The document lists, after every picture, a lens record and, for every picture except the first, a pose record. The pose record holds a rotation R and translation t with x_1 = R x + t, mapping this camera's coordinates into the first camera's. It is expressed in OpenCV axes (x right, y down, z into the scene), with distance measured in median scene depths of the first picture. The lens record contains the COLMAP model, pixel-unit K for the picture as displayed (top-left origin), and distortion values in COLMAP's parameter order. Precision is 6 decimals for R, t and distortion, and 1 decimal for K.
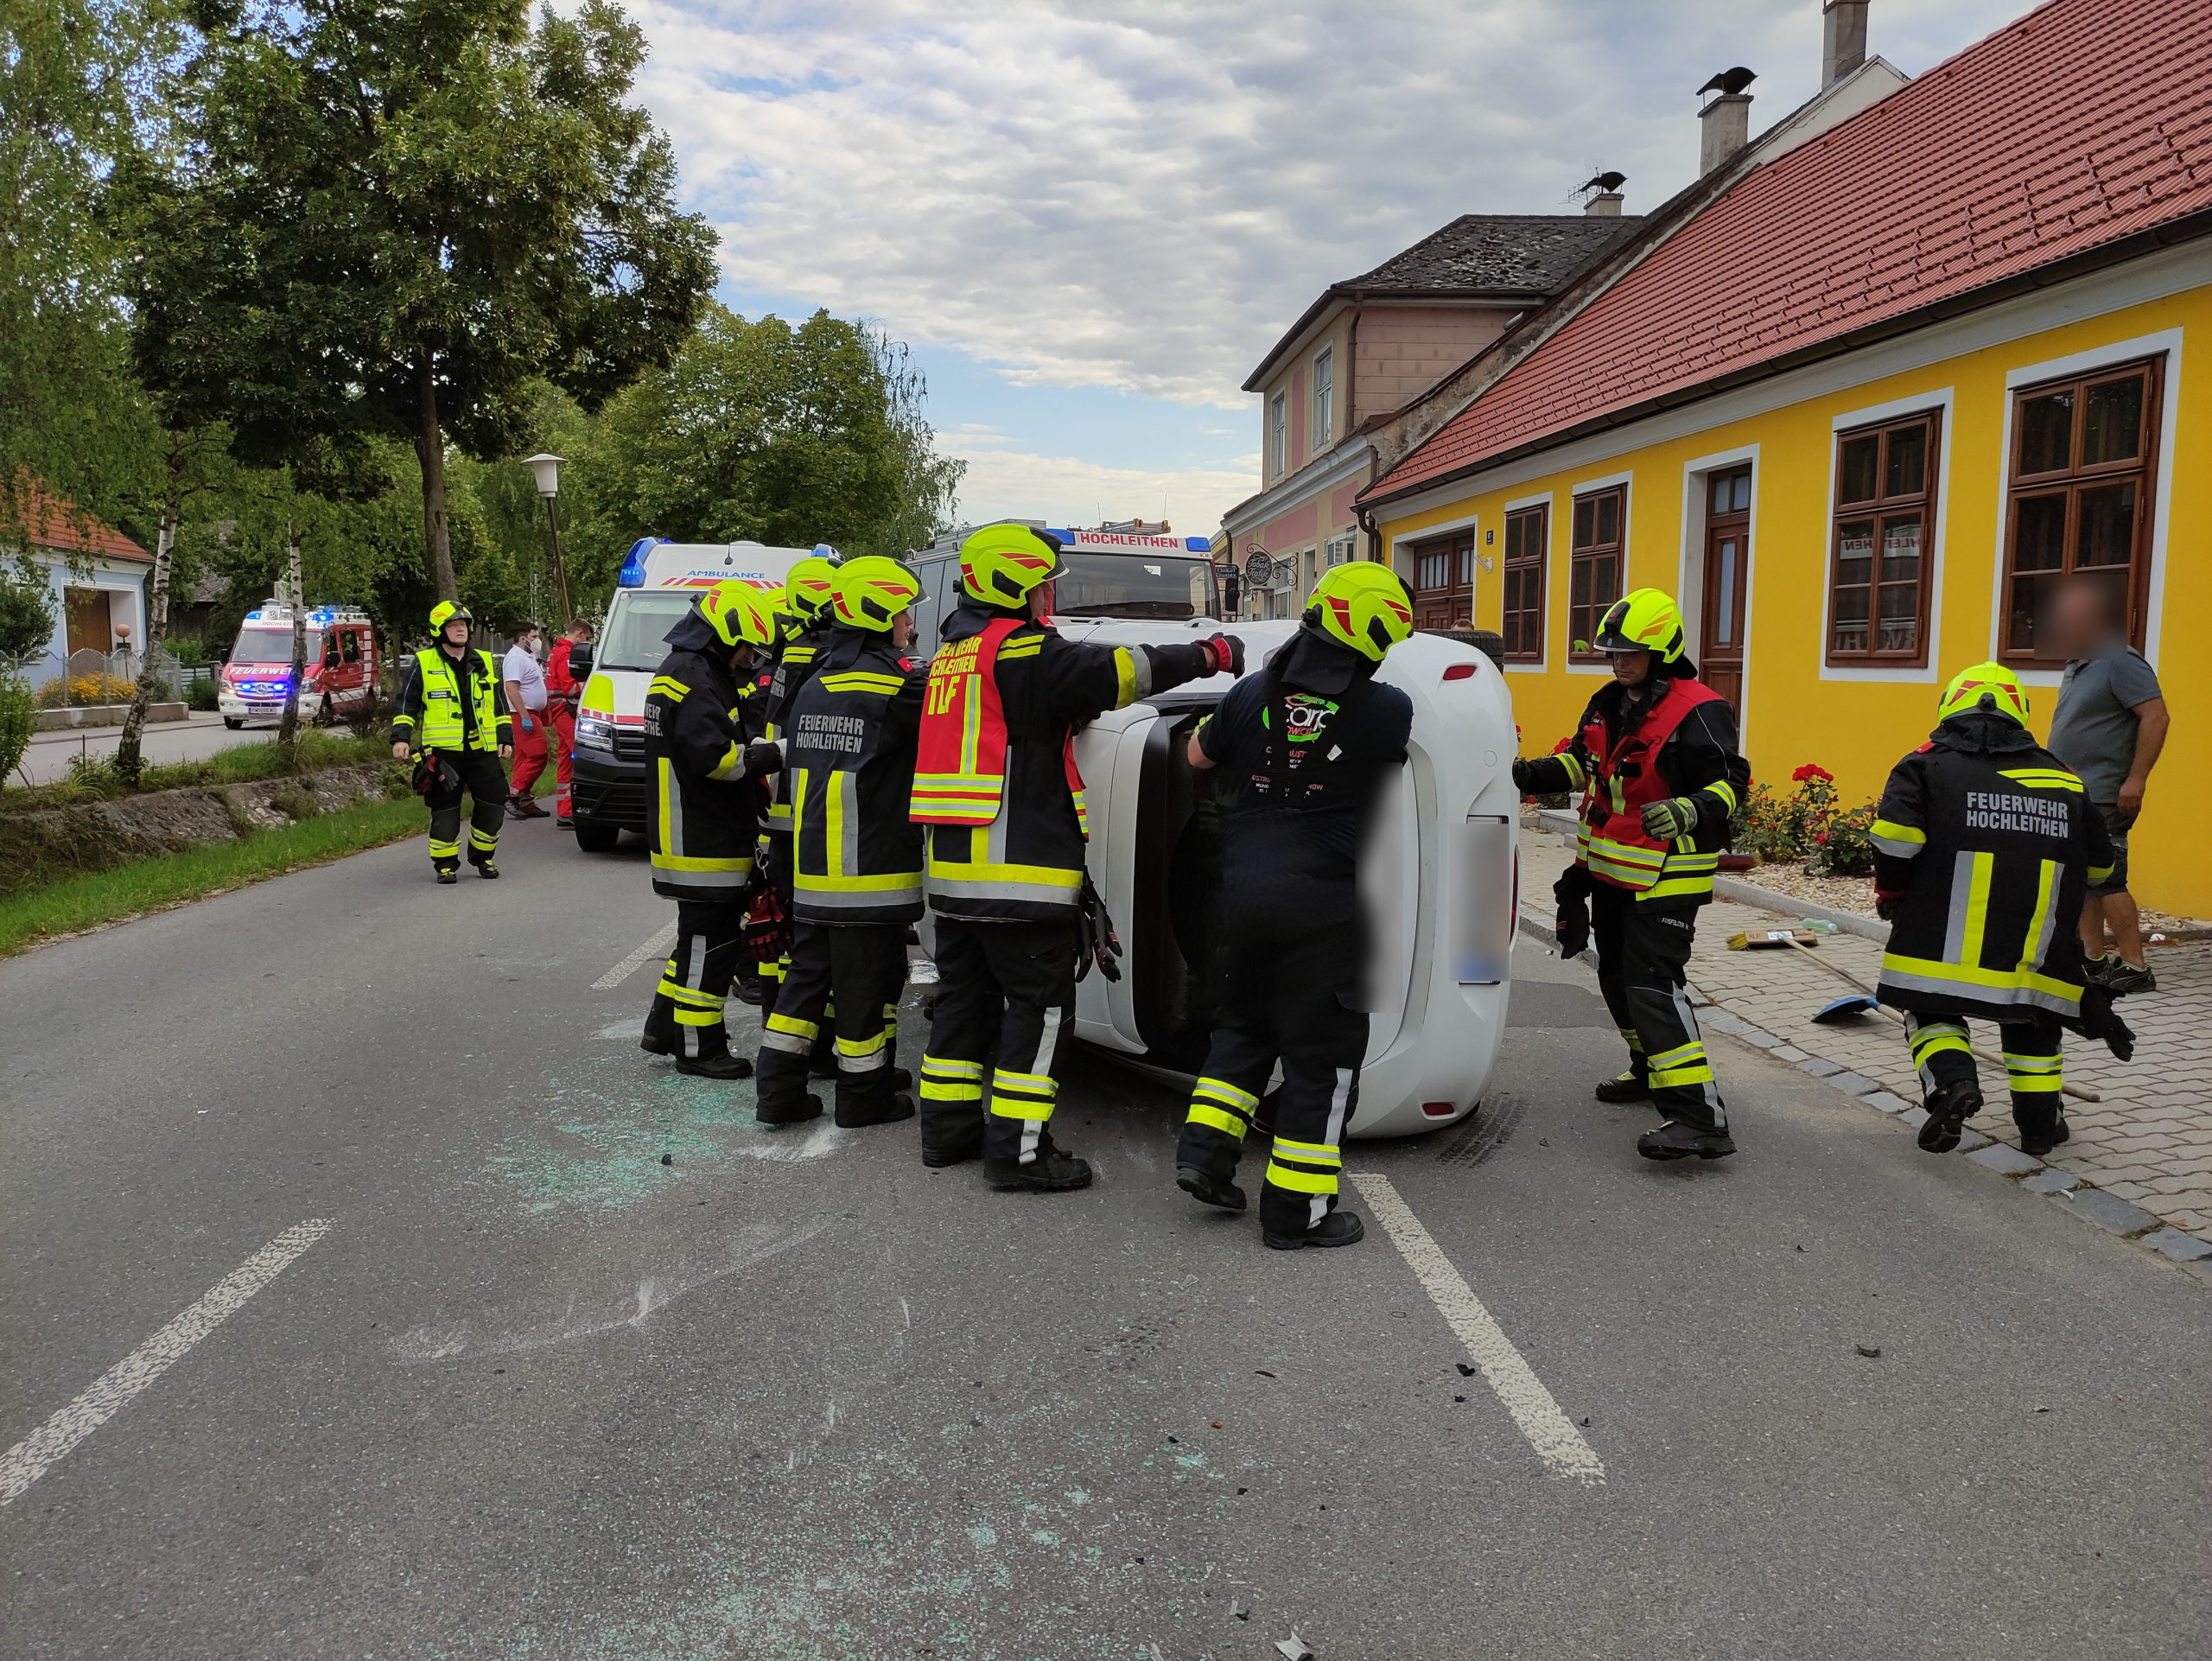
lens RADIAL K [[1620.4, 0, 1106.0], [0, 1620.4, 830.5], [0, 0, 1]] dist [0.098866, -0.124203]
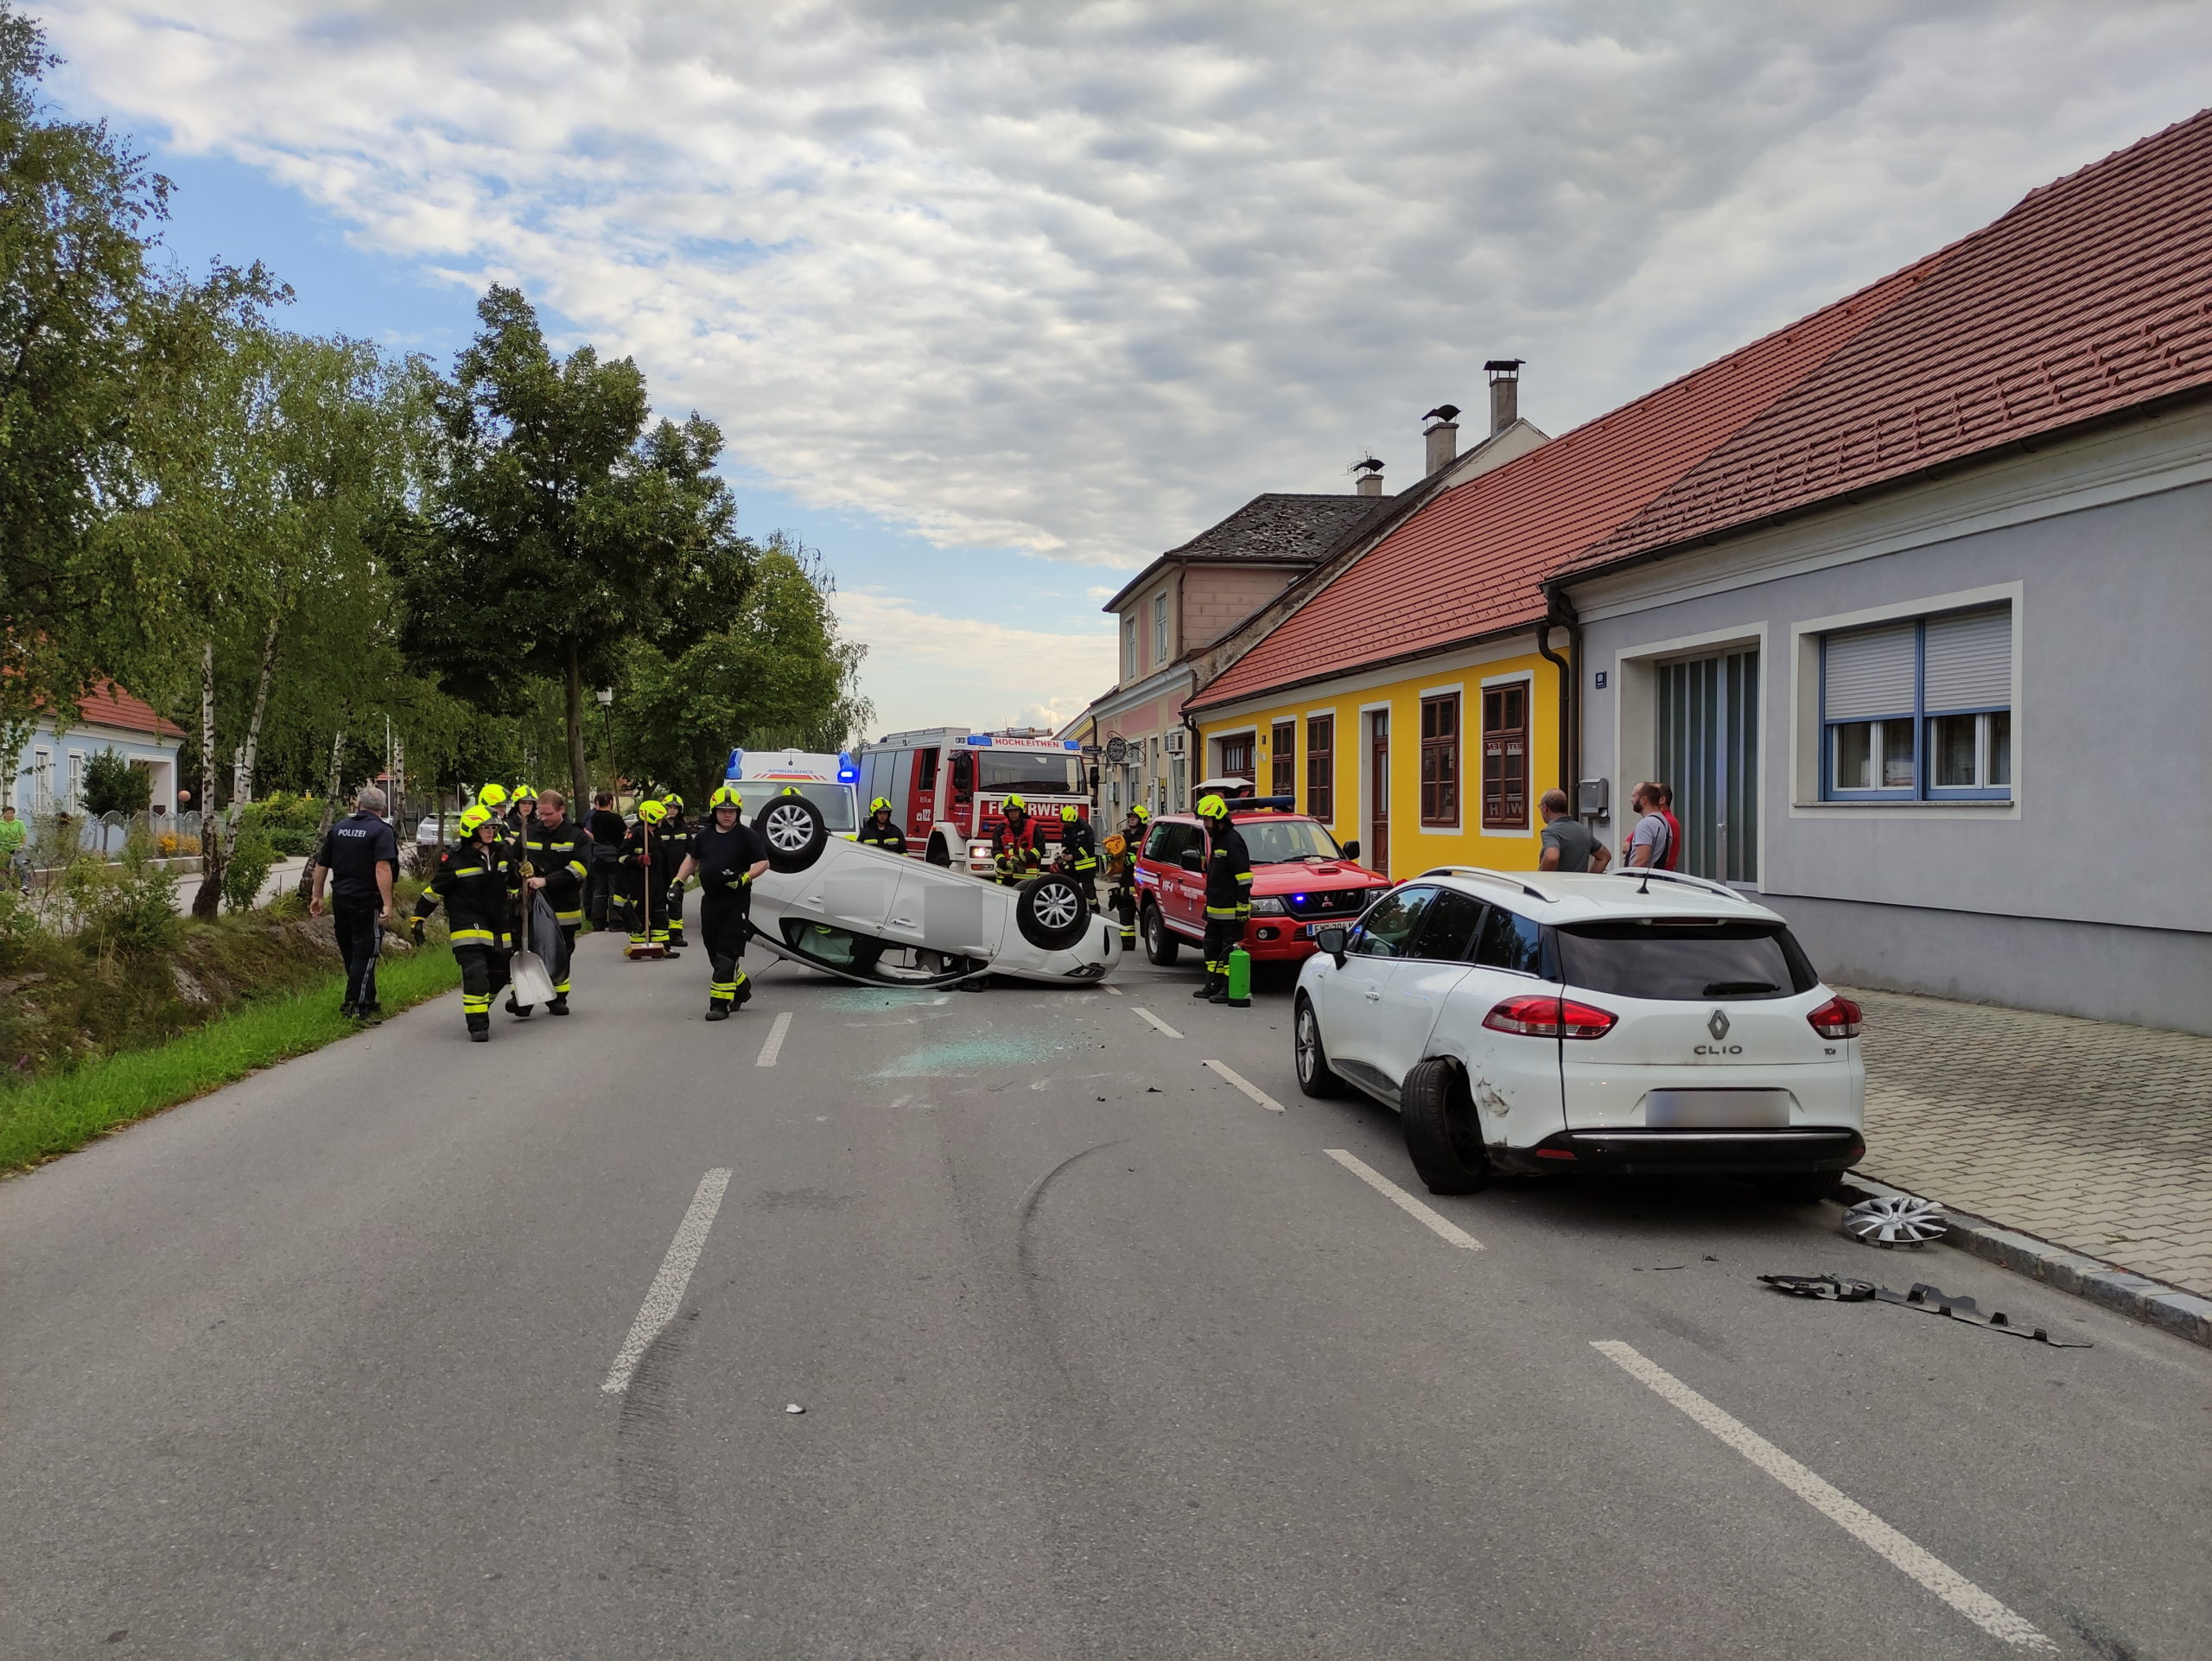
lens RADIAL K [[1620.4, 0, 1106.0], [0, 1620.4, 830.5], [0, 0, 1]] dist [0.098866, -0.124203]
pose [[0.996841, -0.001098, 0.079416, -0.024741], [0.008594, 0.995525, -0.094106, 0.036395], [-0.078958, 0.094491, 0.992390, -0.389943]]
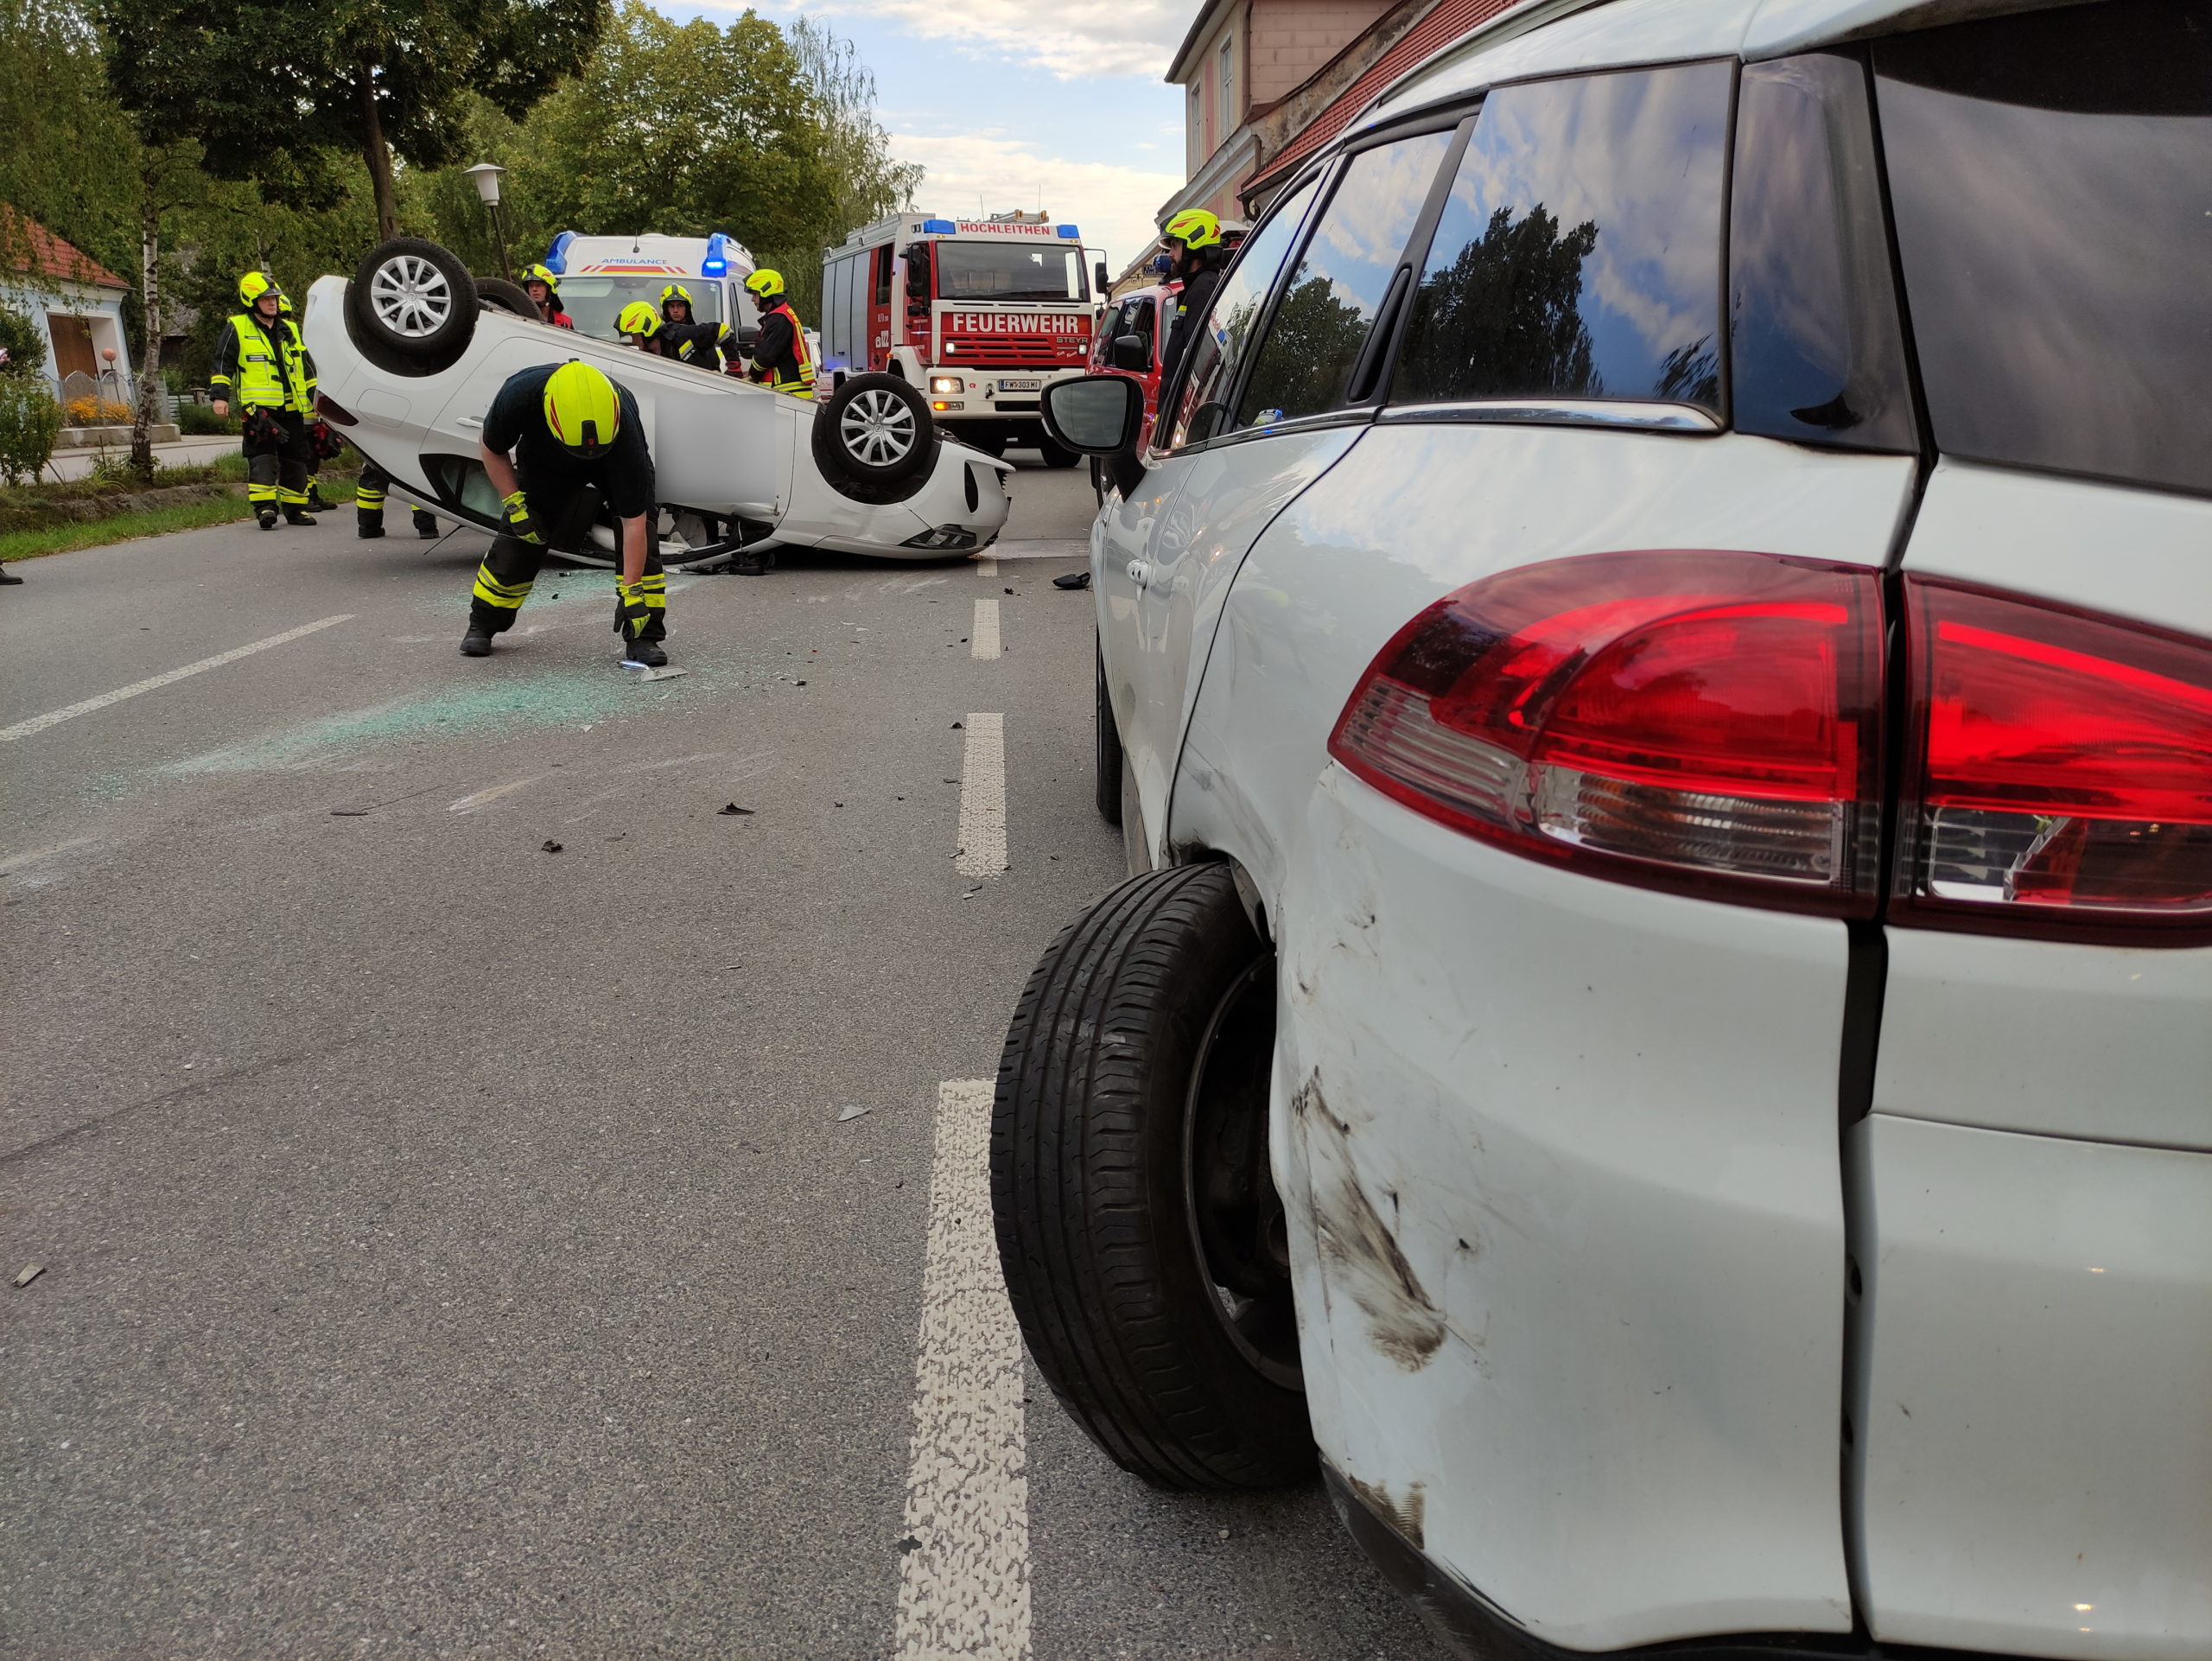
lens RADIAL K [[1629.7, 0, 1106.0], [0, 1629.7, 830.5], [0, 0, 1]] dist [0.061214, -0.042564]
pose [[0.999629, -0.026319, -0.007022, 0.061941], [0.027106, 0.986586, 0.160978, 0.038660], [0.002691, -0.161109, 0.986933, -0.142029]]
